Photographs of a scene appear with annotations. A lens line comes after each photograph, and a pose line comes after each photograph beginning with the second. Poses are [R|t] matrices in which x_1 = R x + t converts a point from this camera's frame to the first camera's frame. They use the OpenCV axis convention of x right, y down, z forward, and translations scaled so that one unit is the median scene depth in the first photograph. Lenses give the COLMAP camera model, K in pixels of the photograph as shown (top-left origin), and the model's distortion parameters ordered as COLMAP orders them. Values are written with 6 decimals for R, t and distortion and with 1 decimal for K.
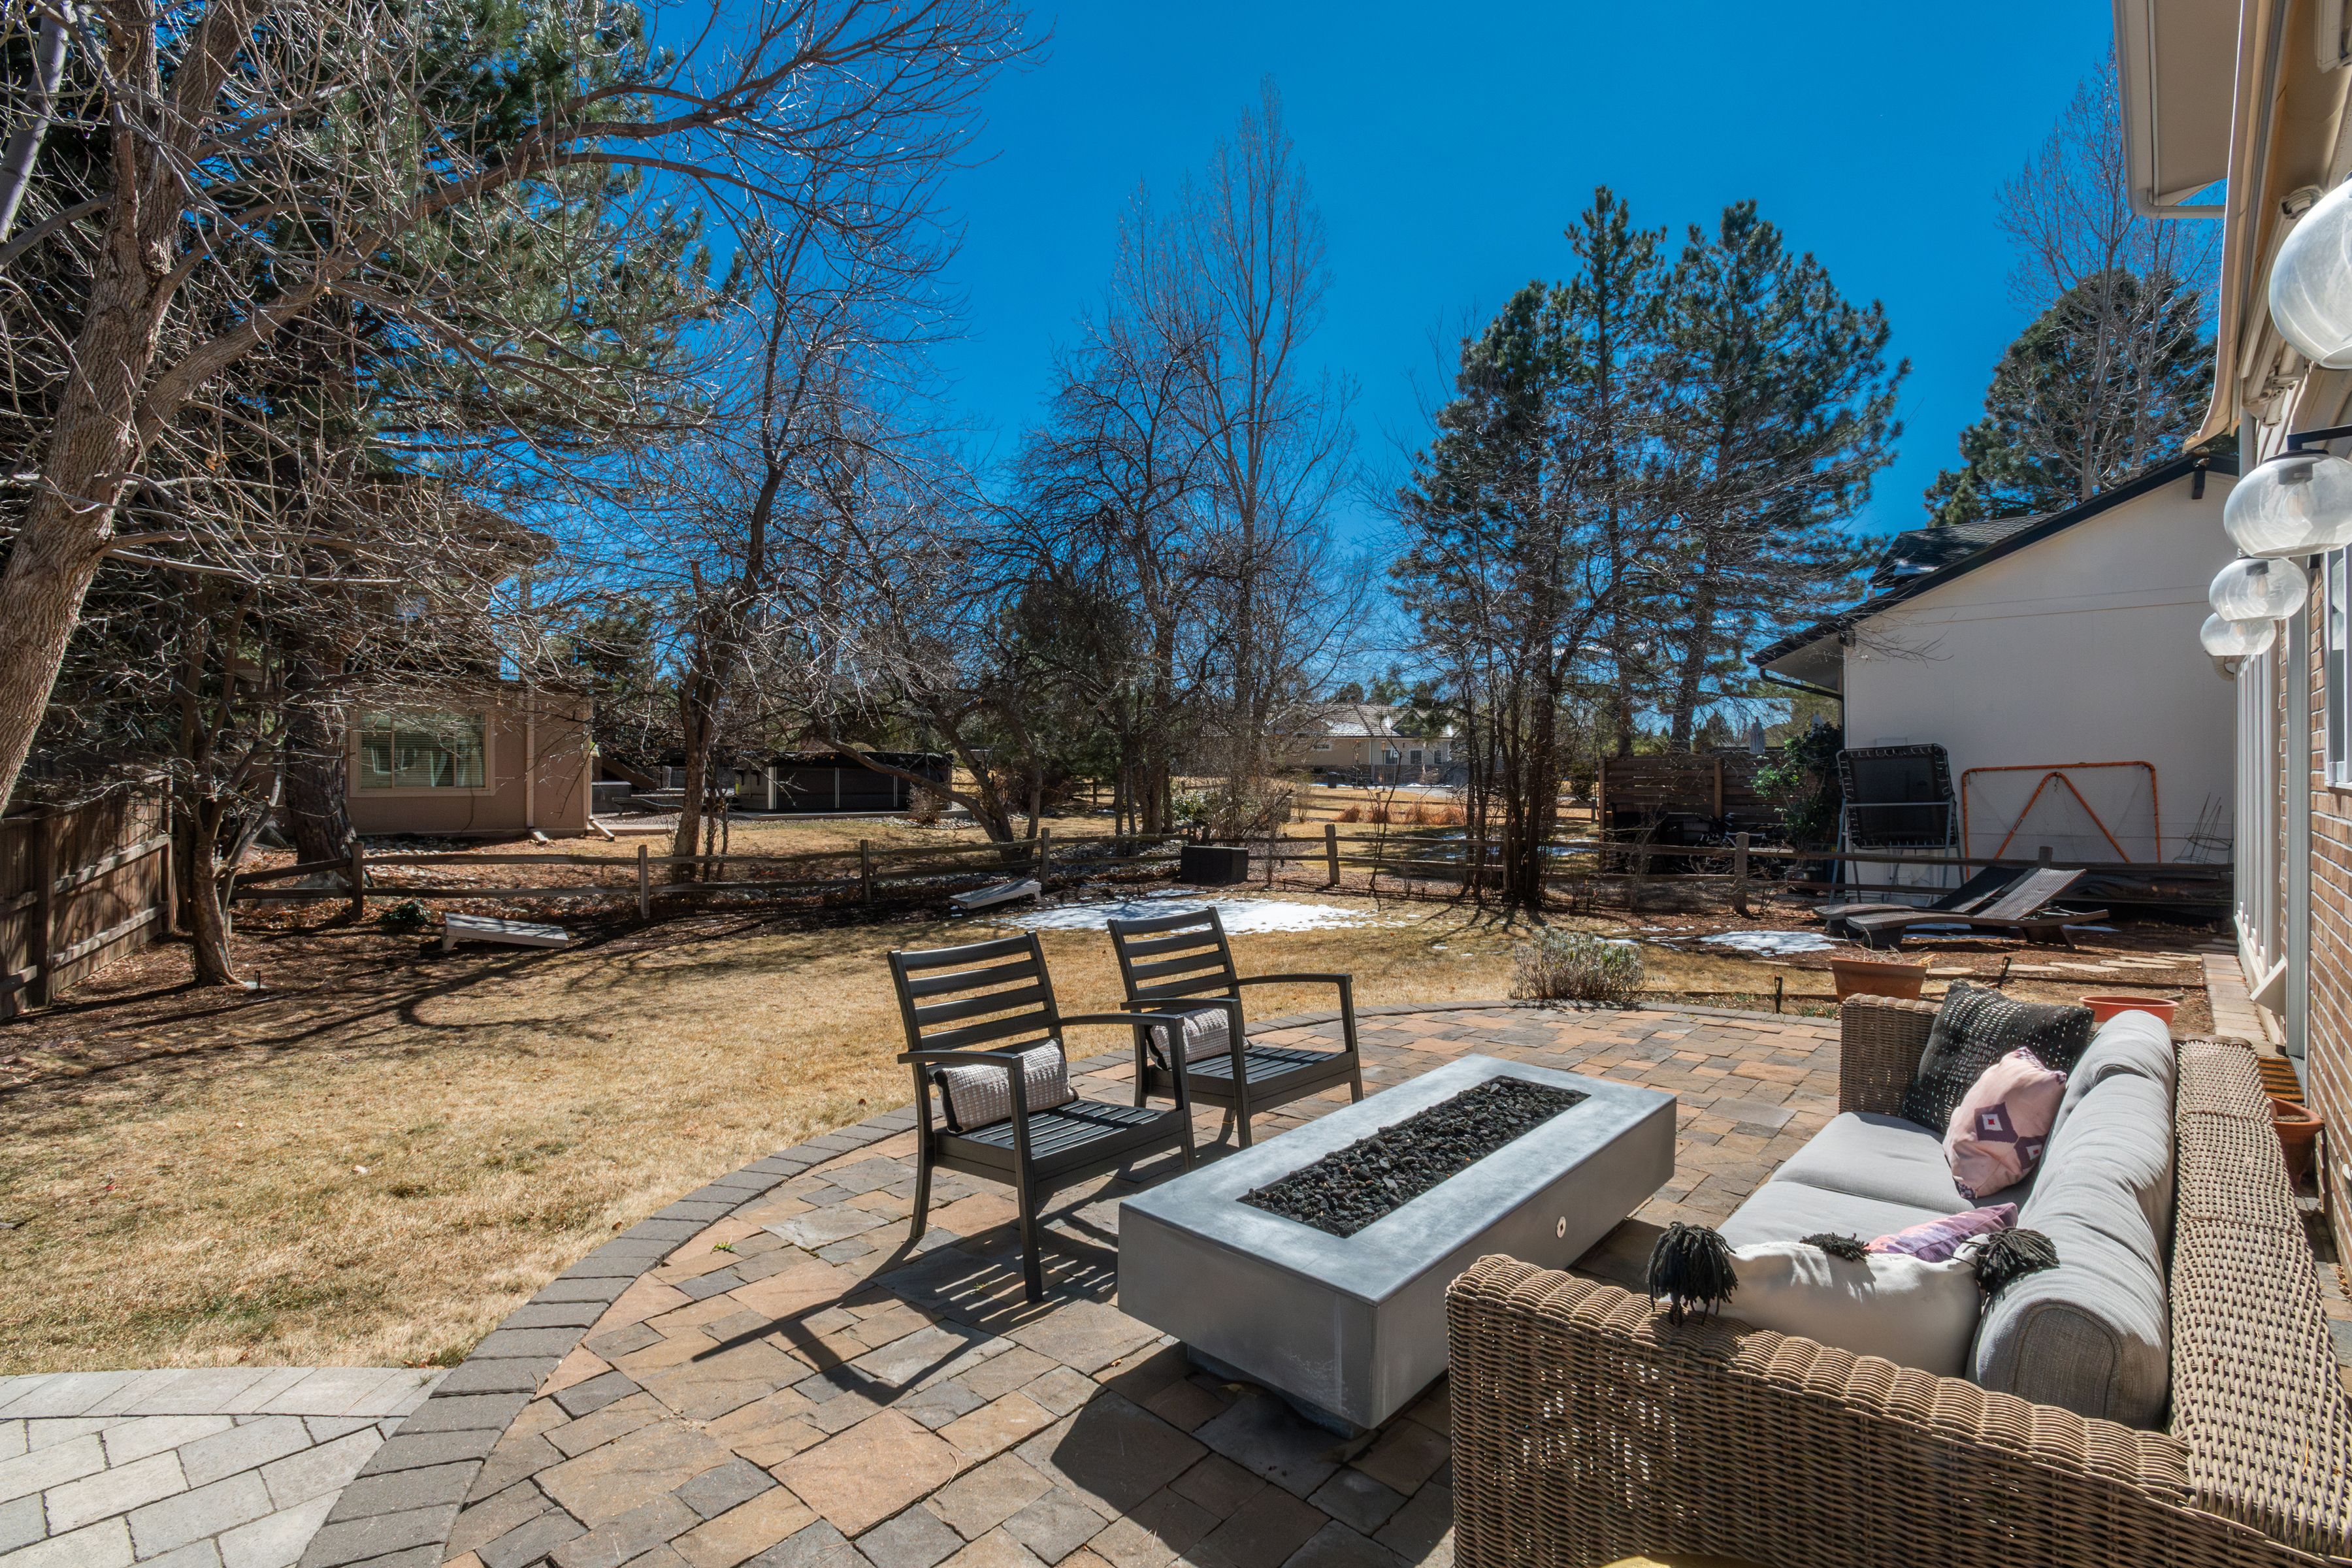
lens RADIAL K [[1142.3, 0, 1161.2], [0, 1142.3, 769.1], [0, 0, 1]] dist [-0.009554, -0.000645]
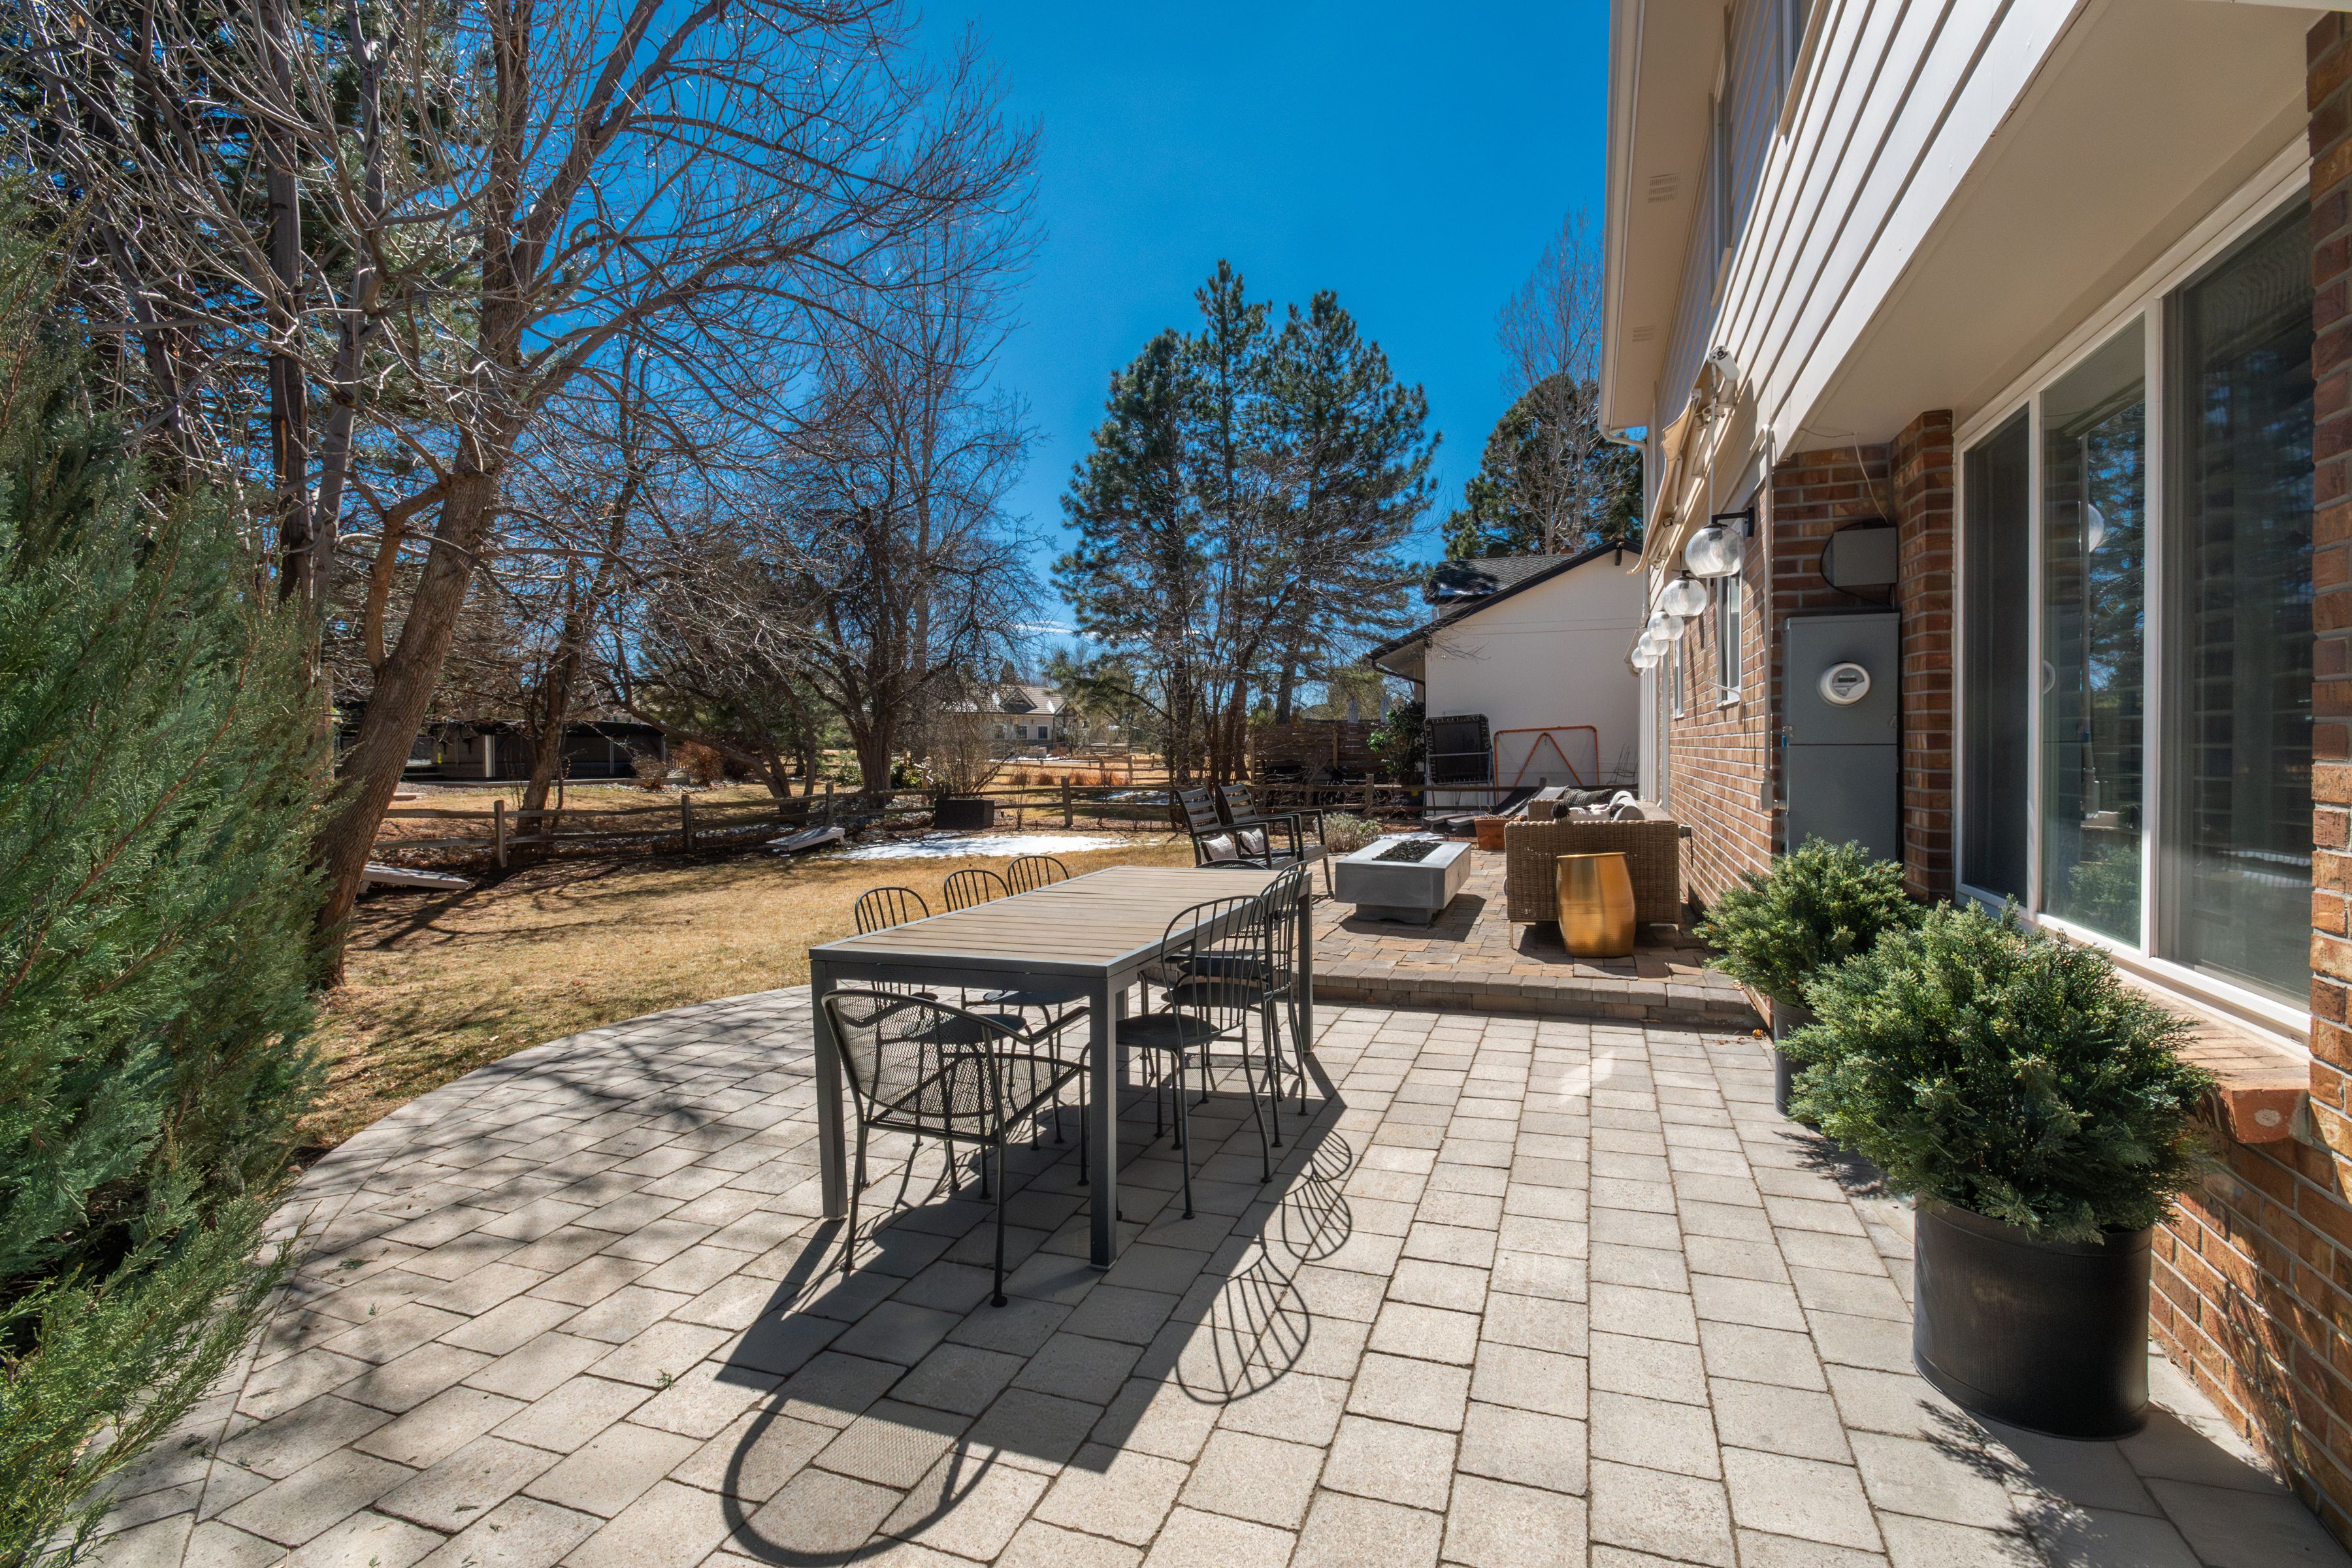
lens RADIAL K [[1142.3, 0, 1177.0], [0, 1142.3, 763.4], [0, 0, 1]] dist [-0.009554, -0.000645]
pose [[0.927108, -0.010064, 0.374659, -0.141409], [0.004755, 0.999875, 0.015094, 0.009792], [-0.374764, -0.012212, 0.927040, -0.140244]]
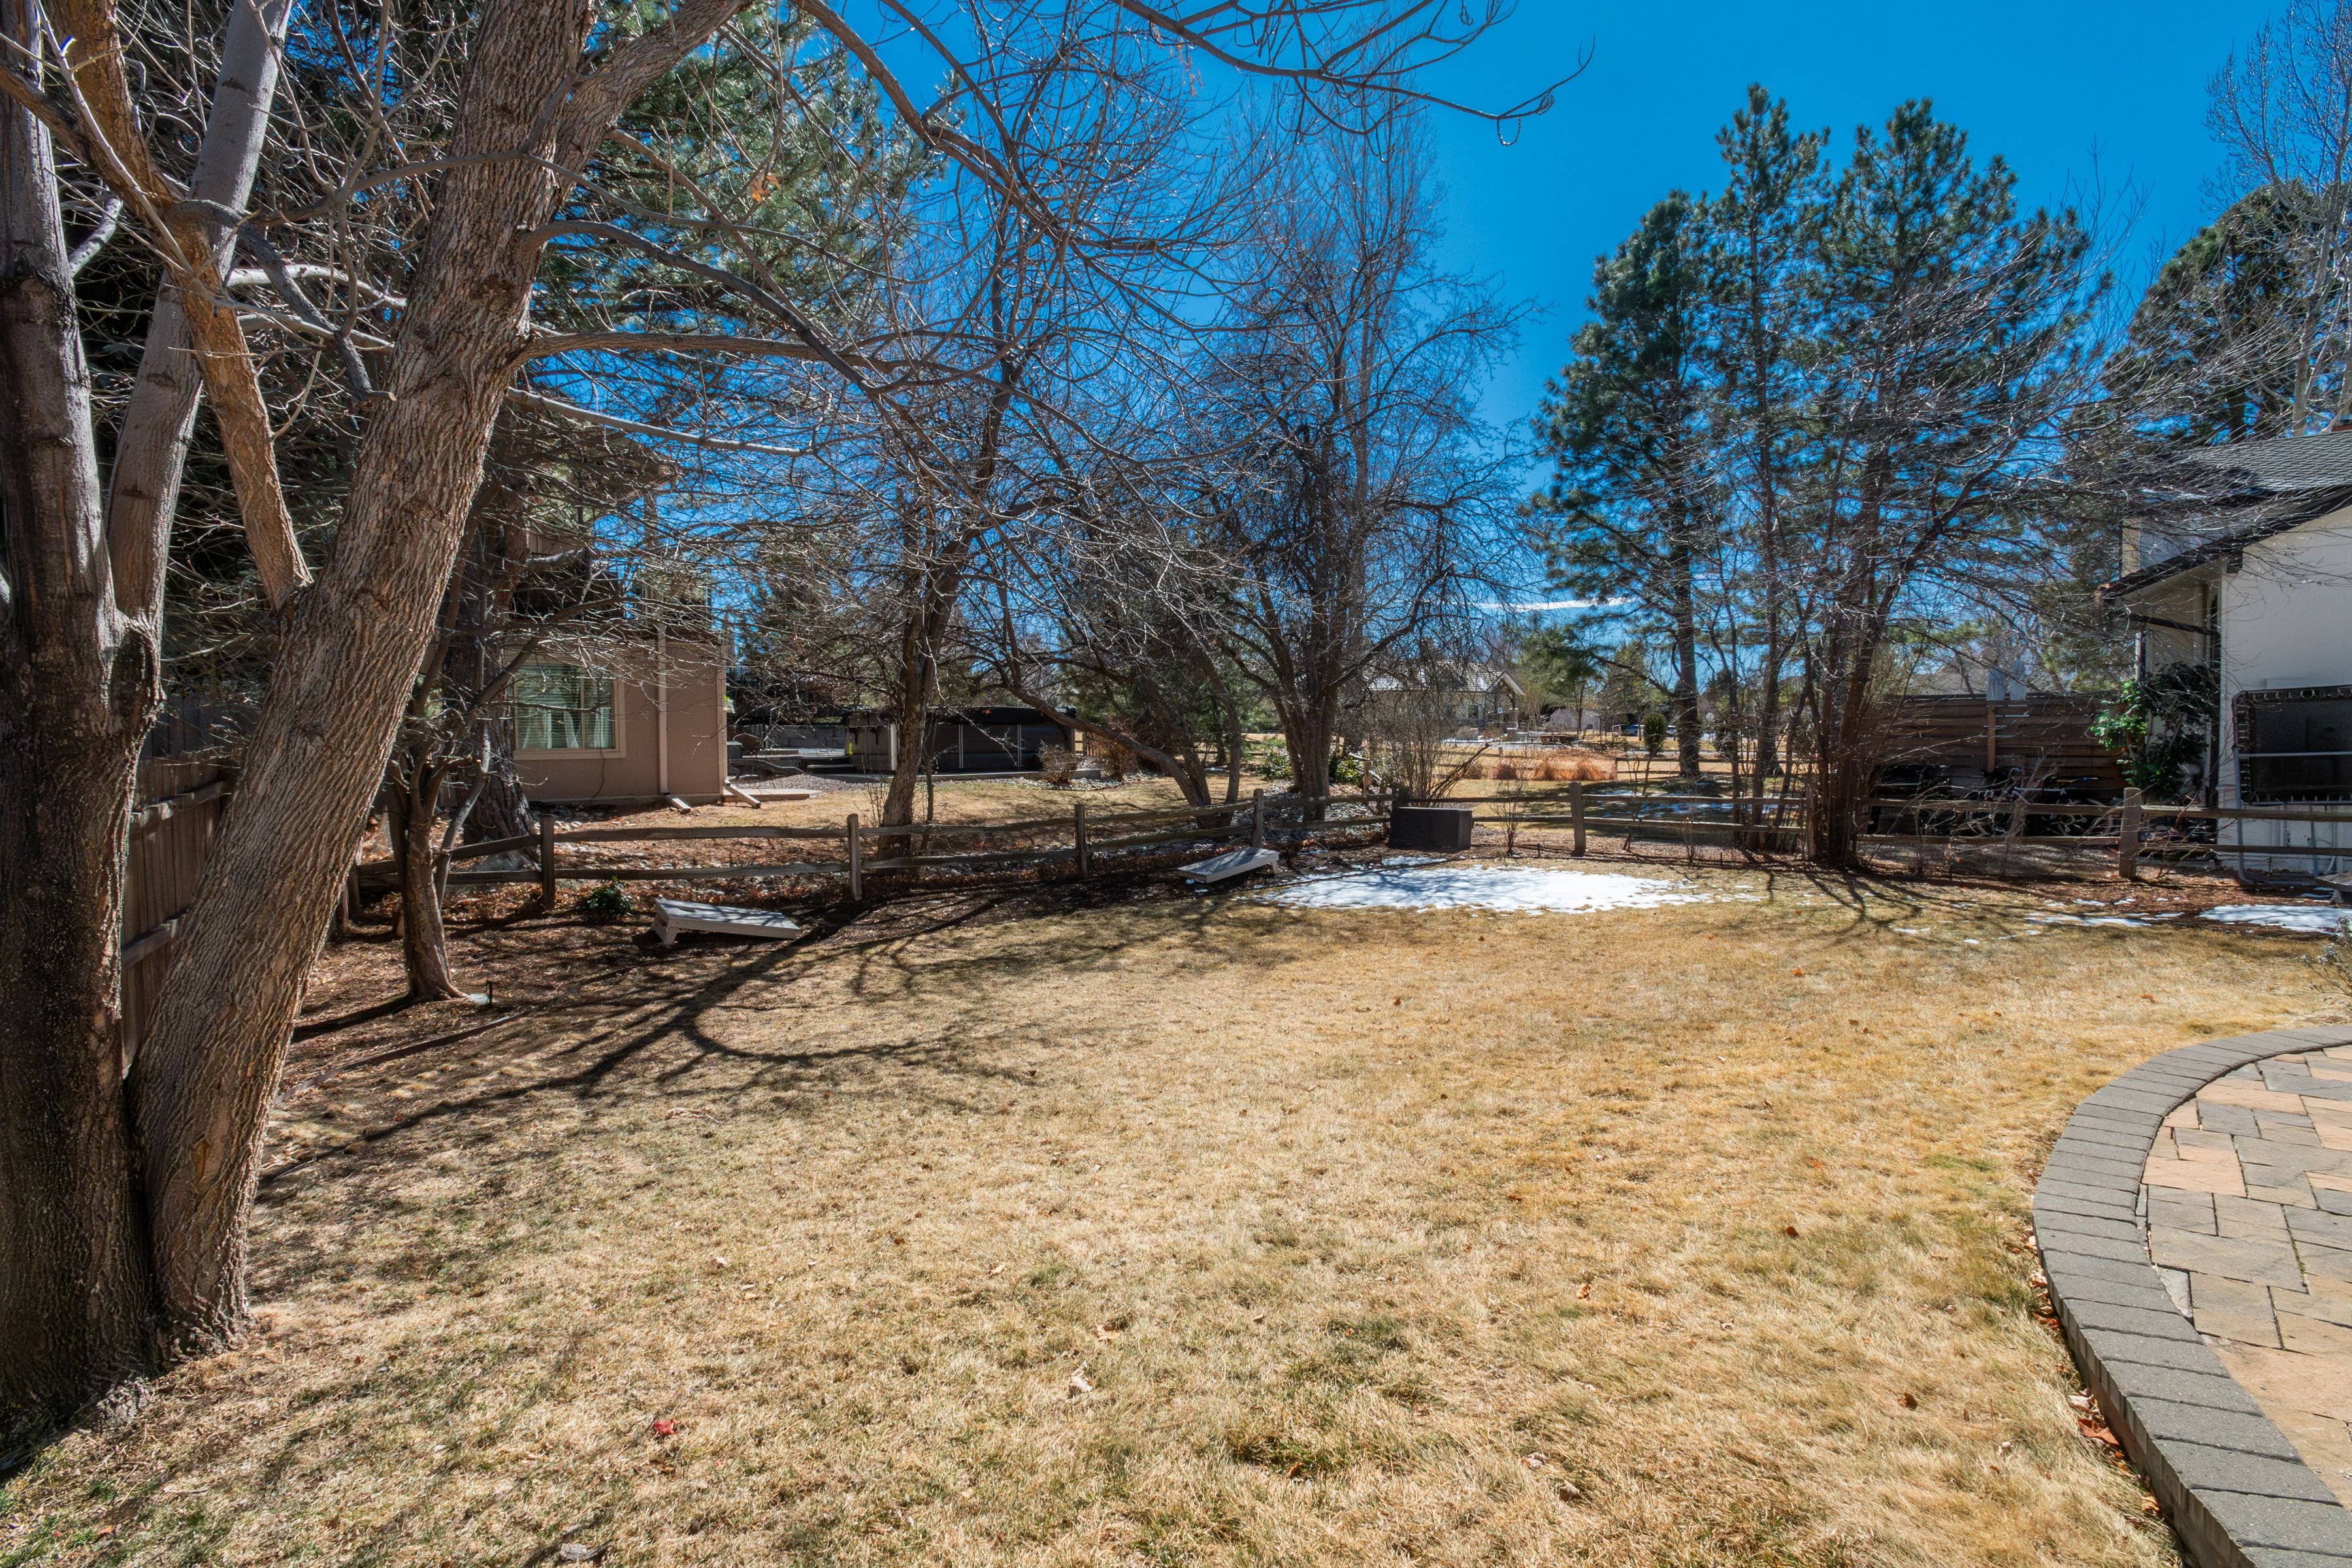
lens RADIAL K [[1142.3, 0, 1164.7], [0, 1142.3, 773.6], [0, 0, 1]] dist [-0.009554, -0.000645]
pose [[0.999859, -0.008657, 0.014398, -0.126296], [0.008063, 0.999134, 0.040809, 0.002001], [-0.014739, -0.040687, 0.999063, 0.078369]]
